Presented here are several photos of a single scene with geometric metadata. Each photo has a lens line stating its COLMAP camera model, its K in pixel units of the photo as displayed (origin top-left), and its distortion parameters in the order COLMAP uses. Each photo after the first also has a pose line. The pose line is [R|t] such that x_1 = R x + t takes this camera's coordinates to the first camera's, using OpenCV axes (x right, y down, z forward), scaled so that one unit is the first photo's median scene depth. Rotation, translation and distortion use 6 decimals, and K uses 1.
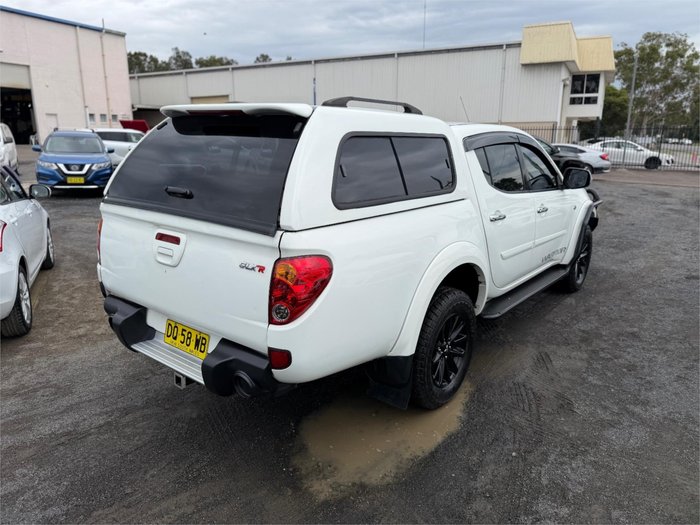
lens RADIAL K [[499.1, 0, 345.7], [0, 499.1, 260.2], [0, 0, 1]] dist [-0.001400, -0.001900]
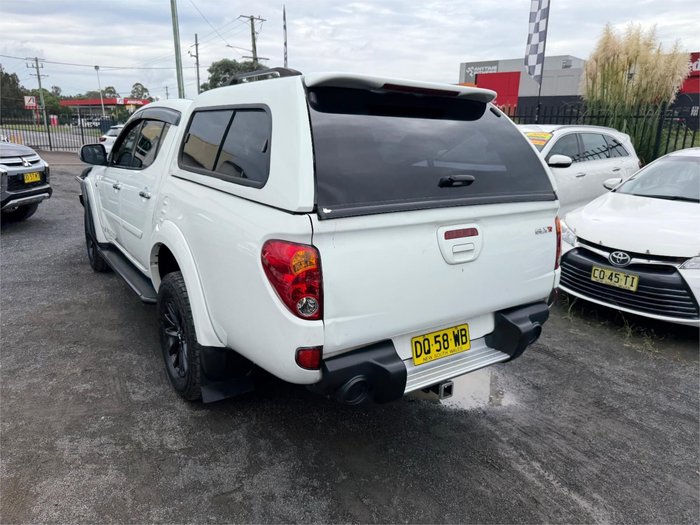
lens RADIAL K [[498.0, 0, 344.8], [0, 498.0, 261.9], [0, 0, 1]] dist [0.020669, -0.027538]
pose [[0.292331, -0.247273, 0.923796, -0.814379], [0.209343, 0.959111, 0.190480, -0.134870], [-0.933123, 0.137707, 0.332143, 0.588863]]
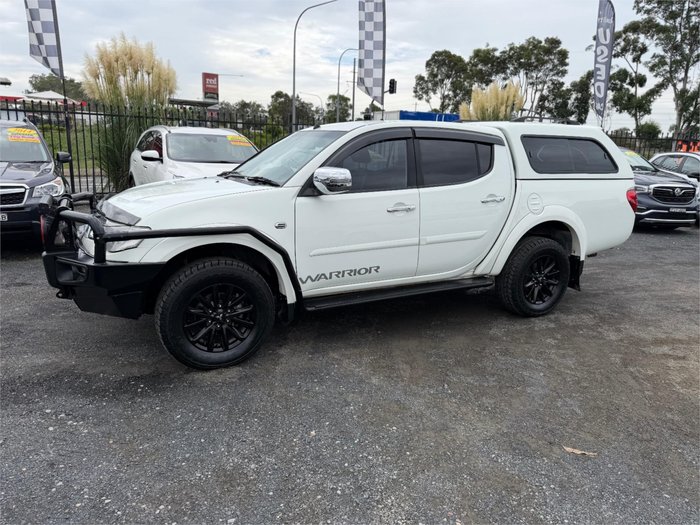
lens RADIAL K [[498.1, 0, 344.4], [0, 498.1, 256.6], [0, 0, 1]] dist [0.018989, -0.025996]
pose [[-0.912042, -0.130981, 0.388618, -0.213683], [0.056227, 0.898736, 0.434870, -0.550434], [-0.406225, 0.418471, -0.812320, 2.318457]]
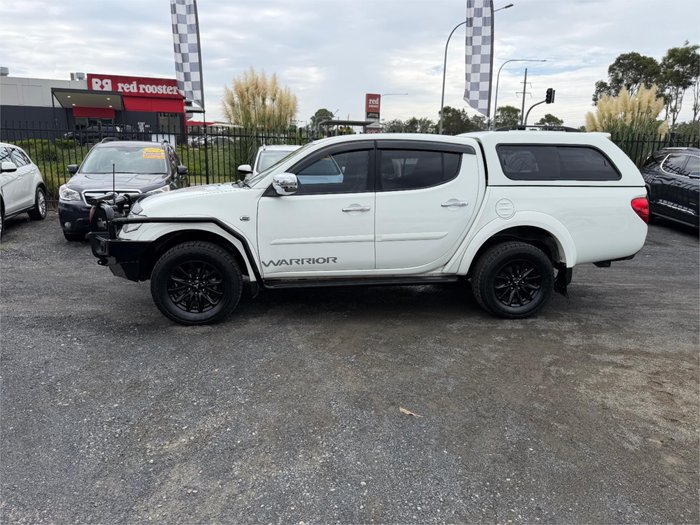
lens RADIAL K [[495.8, 0, 345.1], [0, 495.8, 261.8], [0, 0, 1]] dist [0.027586, -0.033789]
pose [[-0.729813, -0.167422, 0.662829, -0.704277], [0.140367, 0.912196, 0.384961, -0.534386], [-0.669082, 0.373989, -0.642232, 2.228687]]
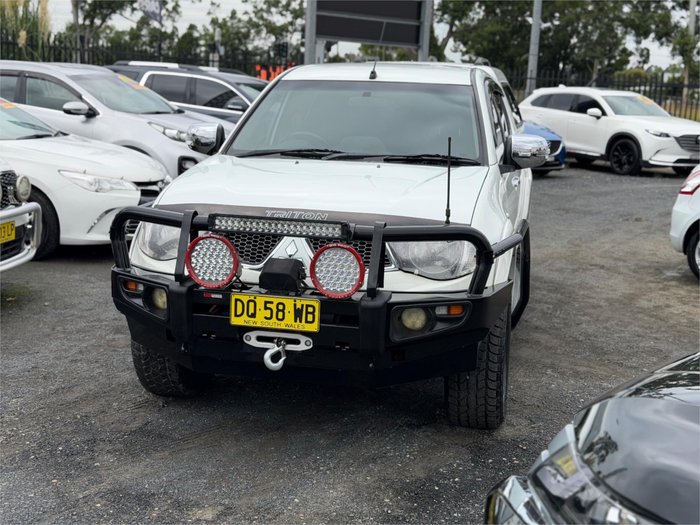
lens RADIAL K [[973.8, 0, 340.7], [0, 973.8, 261.3], [0, 0, 1]] dist [0.221688, -0.501992]
pose [[-0.895514, 0.038829, -0.443337, 1.067097], [-0.149465, 0.912082, 0.381793, -0.643040], [0.419184, 0.408164, -0.810979, 2.636680]]
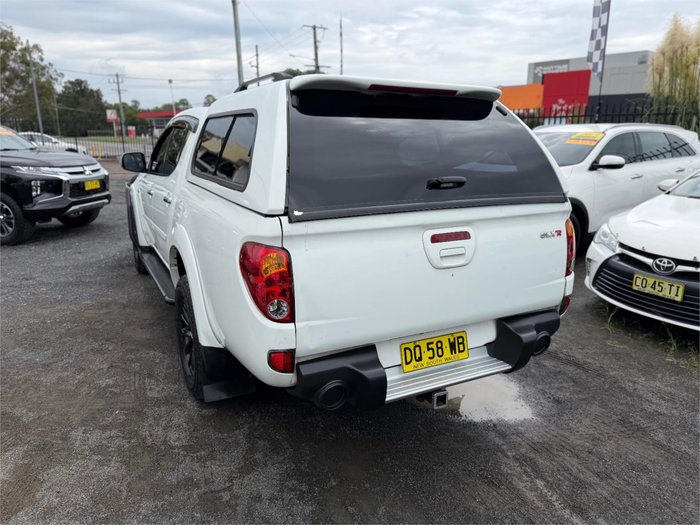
lens RADIAL K [[498.0, 0, 344.8], [0, 498.0, 261.9], [0, 0, 1]] dist [0.020669, -0.027538]
pose [[0.407184, -0.234460, 0.882740, -0.778791], [0.221160, 0.963038, 0.153772, -0.112907], [-0.886165, 0.132613, 0.443987, 0.511382]]
